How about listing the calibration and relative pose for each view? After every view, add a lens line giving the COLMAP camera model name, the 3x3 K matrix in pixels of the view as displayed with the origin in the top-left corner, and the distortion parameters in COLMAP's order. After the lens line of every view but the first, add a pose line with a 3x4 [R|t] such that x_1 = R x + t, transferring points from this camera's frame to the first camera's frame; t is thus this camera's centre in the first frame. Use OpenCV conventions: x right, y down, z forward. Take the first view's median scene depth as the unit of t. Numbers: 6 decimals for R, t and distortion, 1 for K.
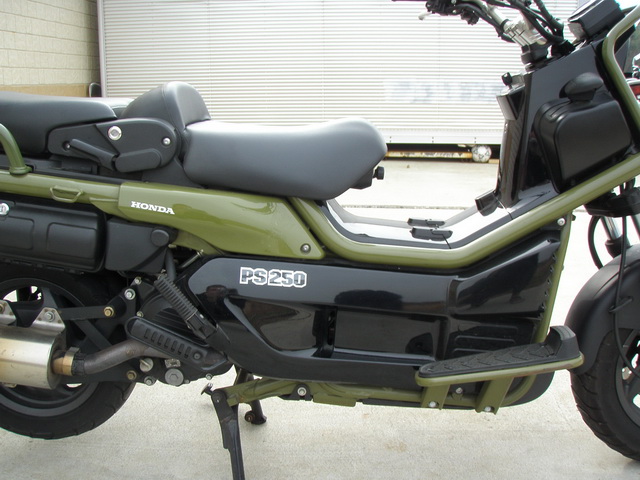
lens RADIAL K [[710.4, 0, 313.8], [0, 710.4, 254.5], [0, 0, 1]] dist [-0.205372, 0.185292]
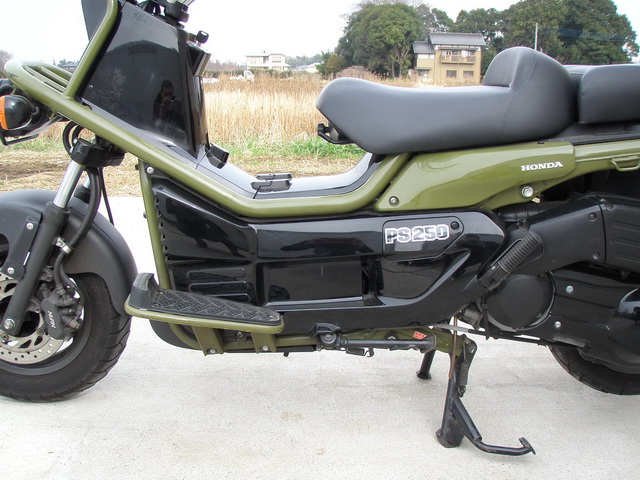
lens RADIAL K [[710.4, 0, 313.8], [0, 710.4, 254.5], [0, 0, 1]] dist [-0.205372, 0.185292]
pose [[-0.999162, -0.004205, -0.040725, 0.151783], [-0.022820, 0.883065, 0.468696, -0.460634], [0.033992, 0.469232, -0.882420, 2.093056]]
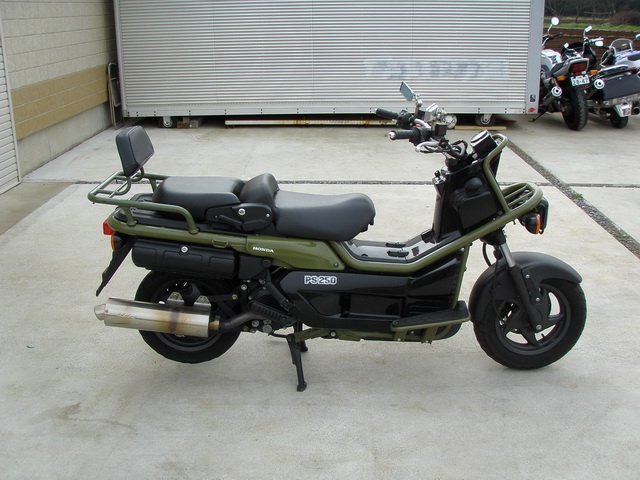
lens RADIAL K [[710.4, 0, 313.8], [0, 710.4, 254.5], [0, 0, 1]] dist [-0.205372, 0.185292]
pose [[0.999407, -0.018102, 0.029289, -0.127816], [0.015089, 0.994870, 0.100035, -0.232095], [-0.030949, -0.099534, 0.994553, -0.969964]]
